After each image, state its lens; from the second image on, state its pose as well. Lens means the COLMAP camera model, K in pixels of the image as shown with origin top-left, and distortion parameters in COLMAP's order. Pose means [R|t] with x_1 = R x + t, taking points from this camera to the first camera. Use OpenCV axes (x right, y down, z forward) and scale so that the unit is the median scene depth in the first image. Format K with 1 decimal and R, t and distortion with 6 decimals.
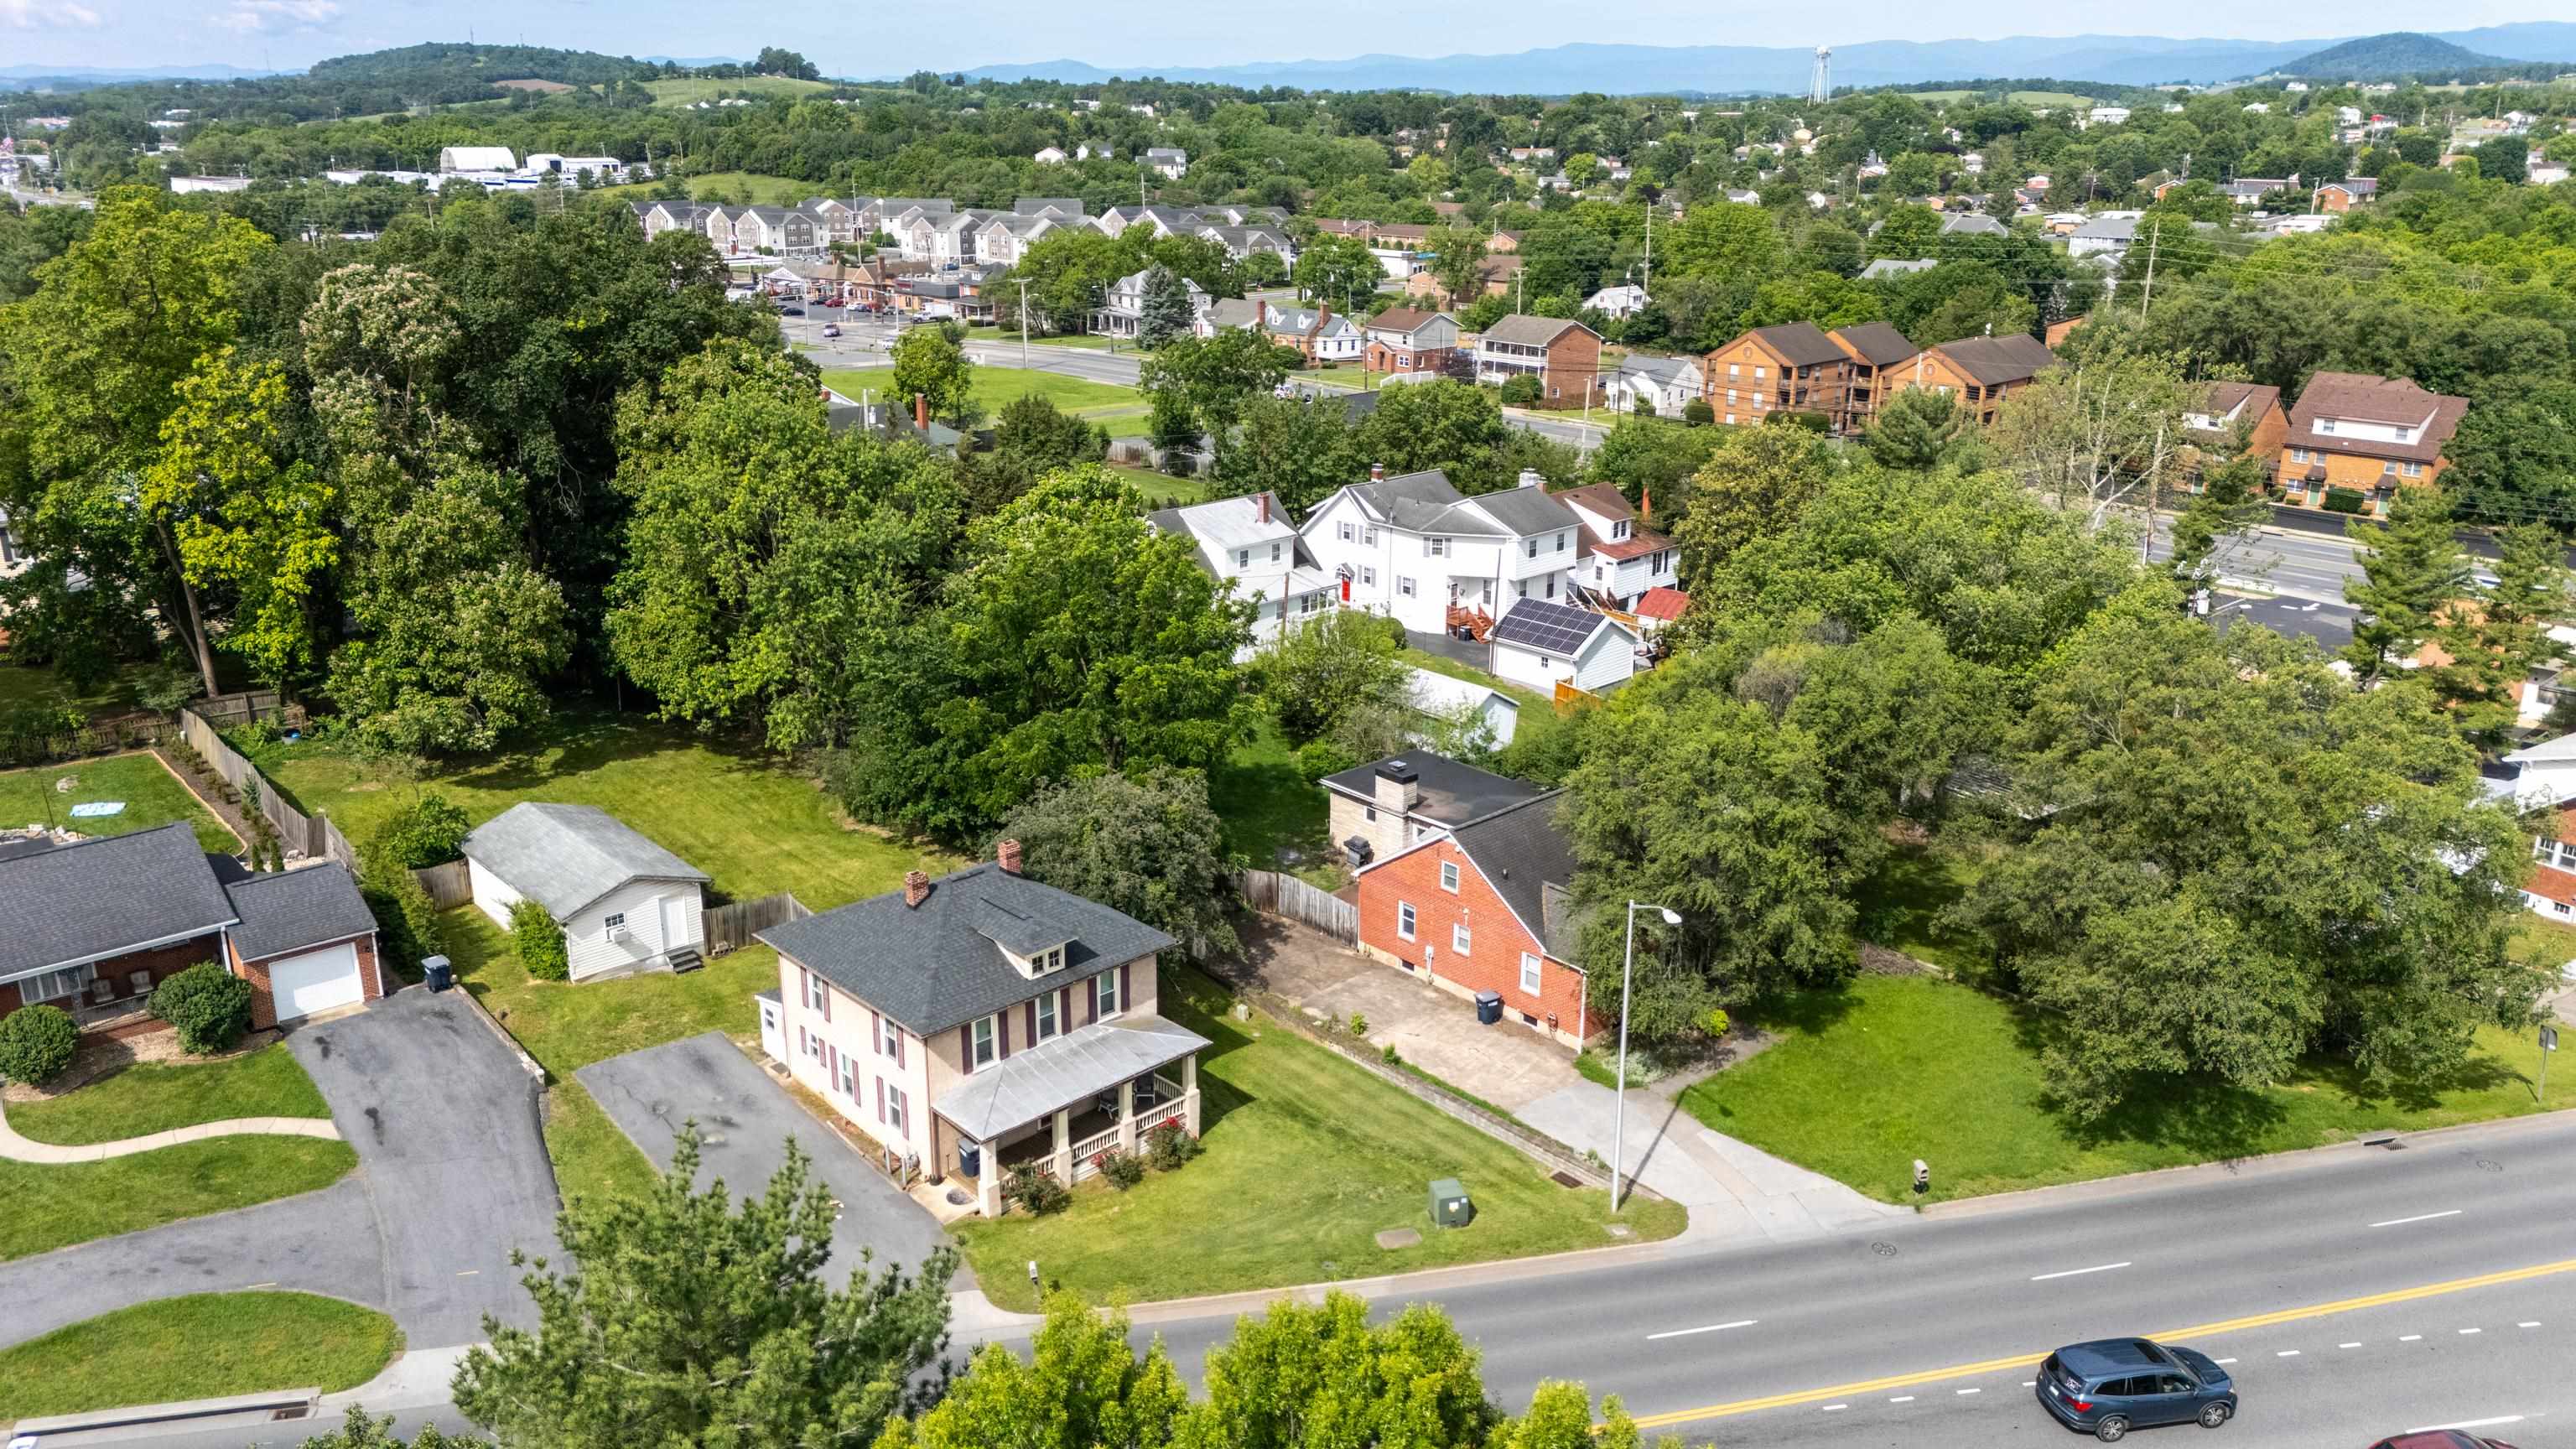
lens RADIAL K [[1889.8, 0, 1292.8], [0, 1889.8, 713.1], [0, 0, 1]] dist [0.077214, -0.074589]
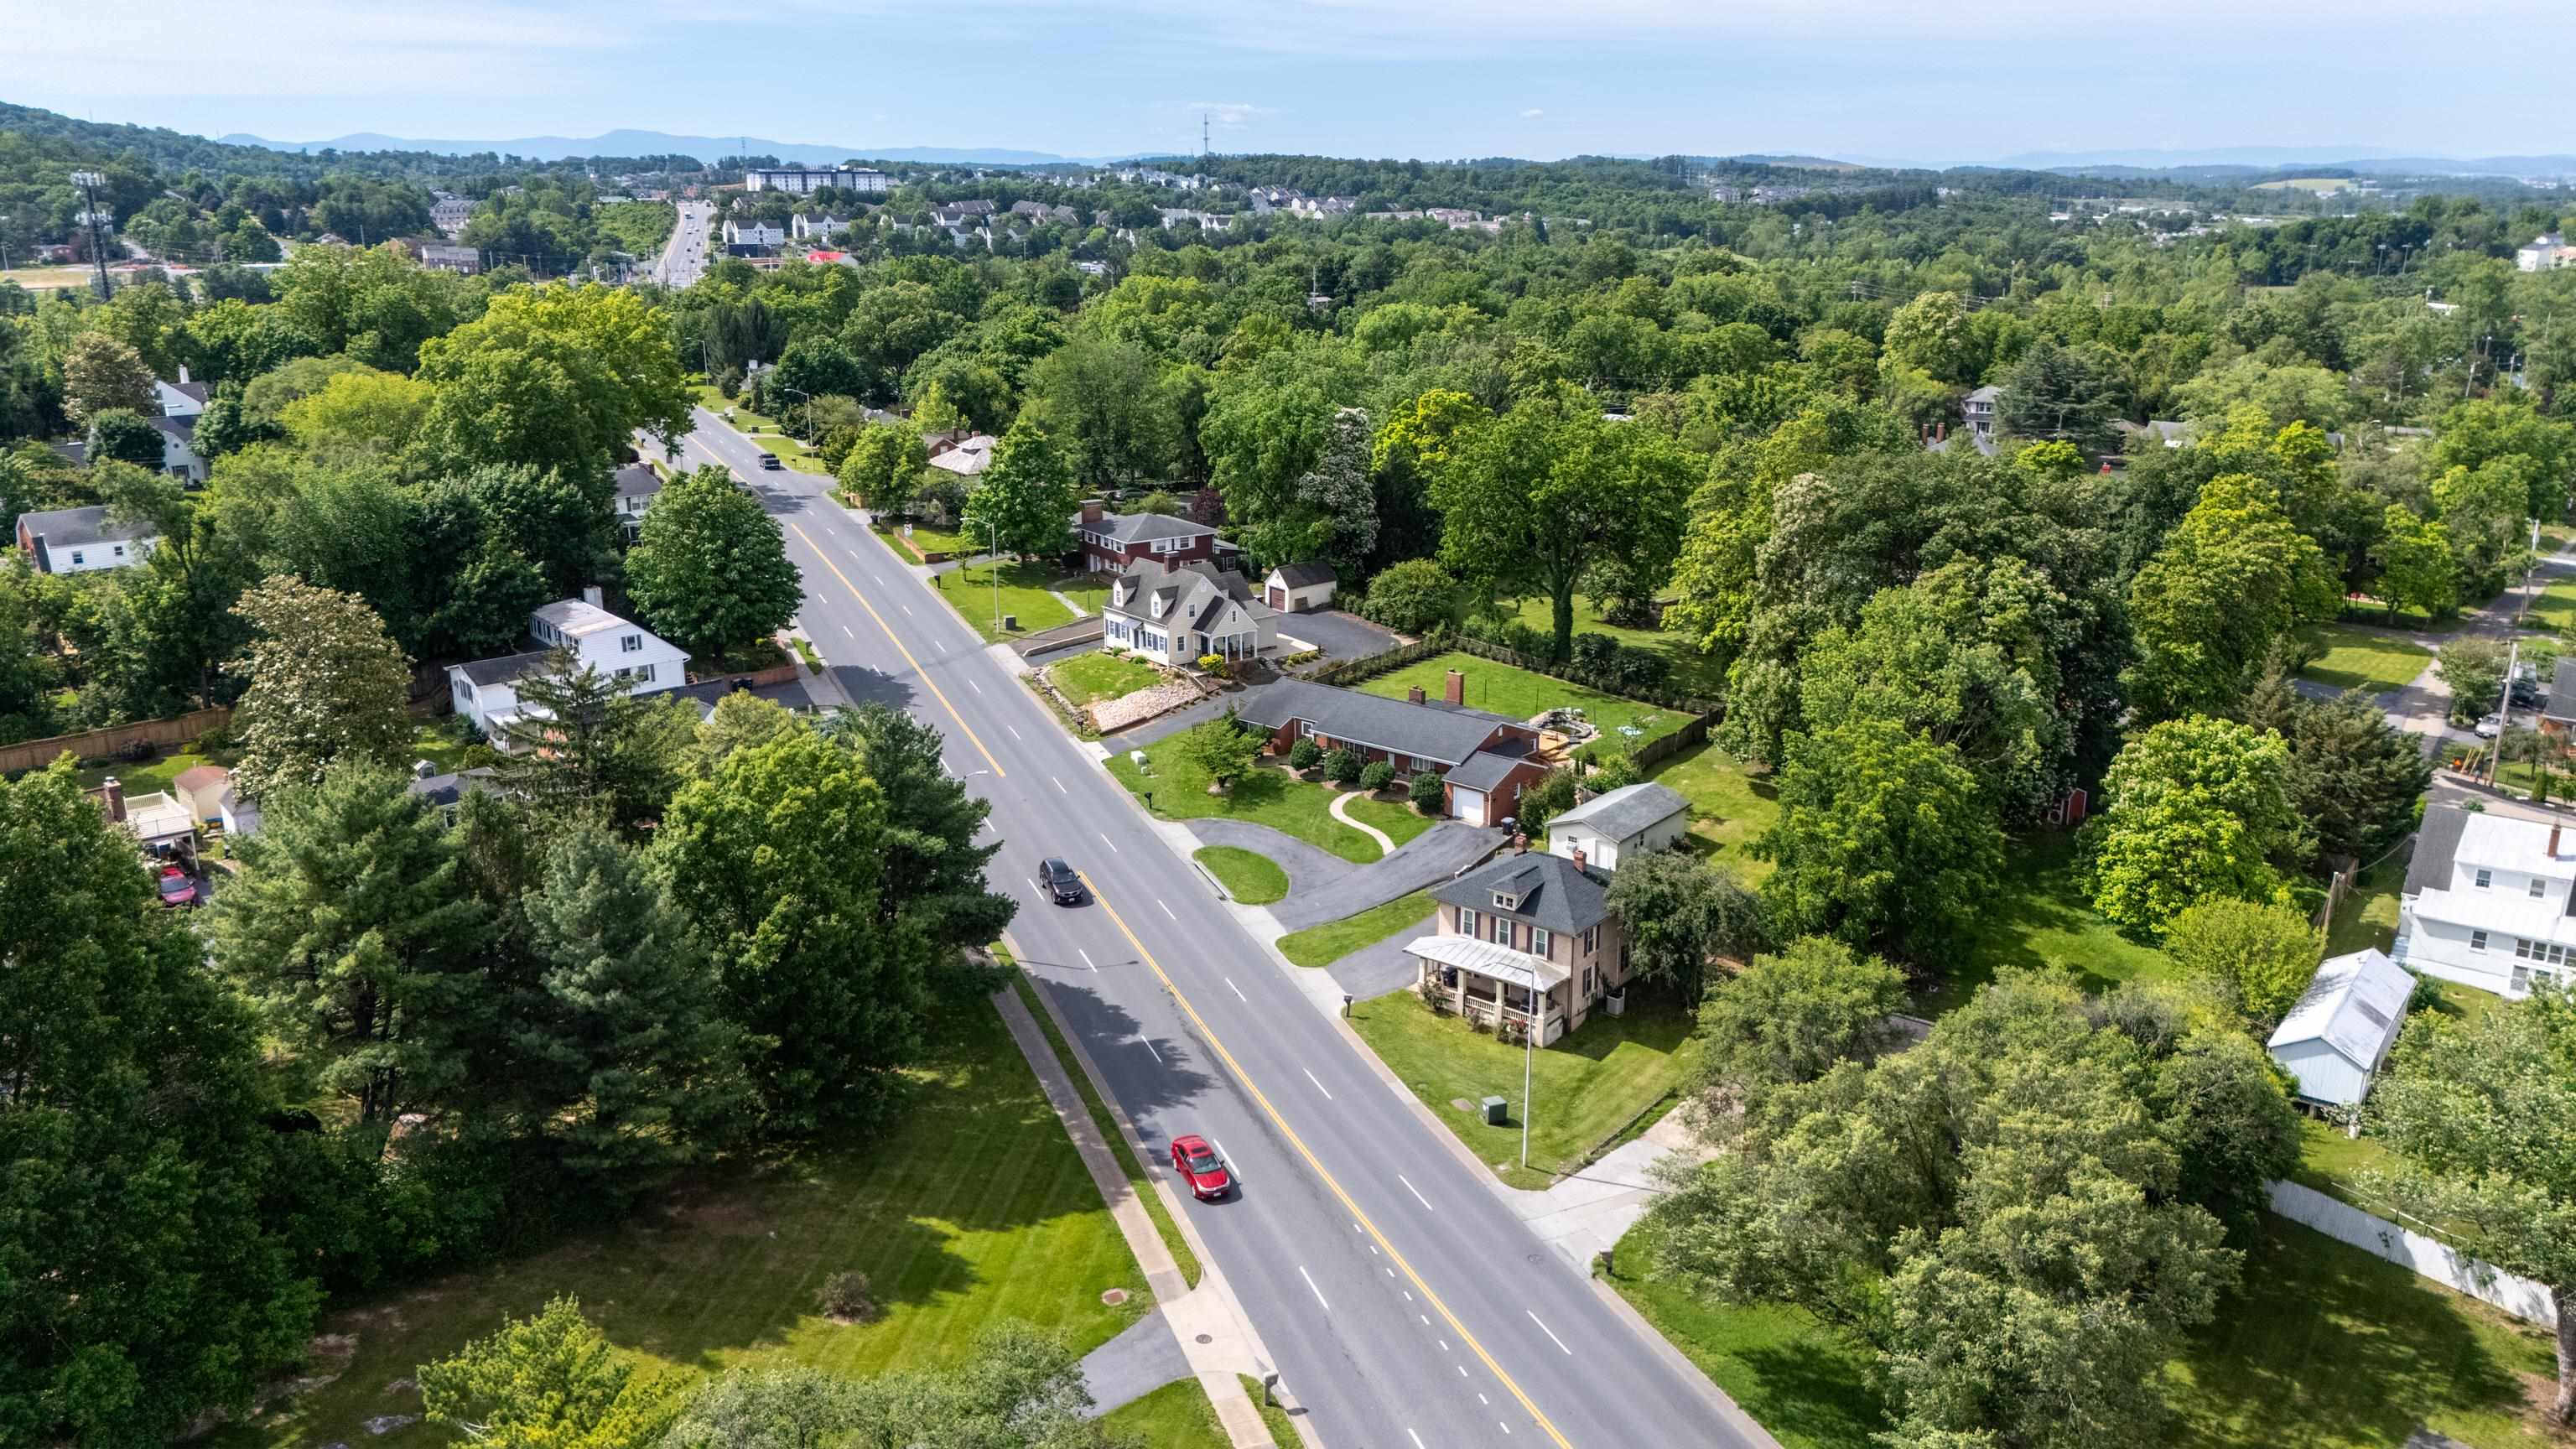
lens RADIAL K [[1889.8, 0, 1297.0], [0, 1889.8, 741.3], [0, 0, 1]] dist [0.077214, -0.074589]
pose [[0.148029, 0.274644, -0.950083, 1.096745], [-0.297275, 0.928597, 0.222116, -0.255320], [0.943247, 0.249556, 0.219104, 0.279041]]
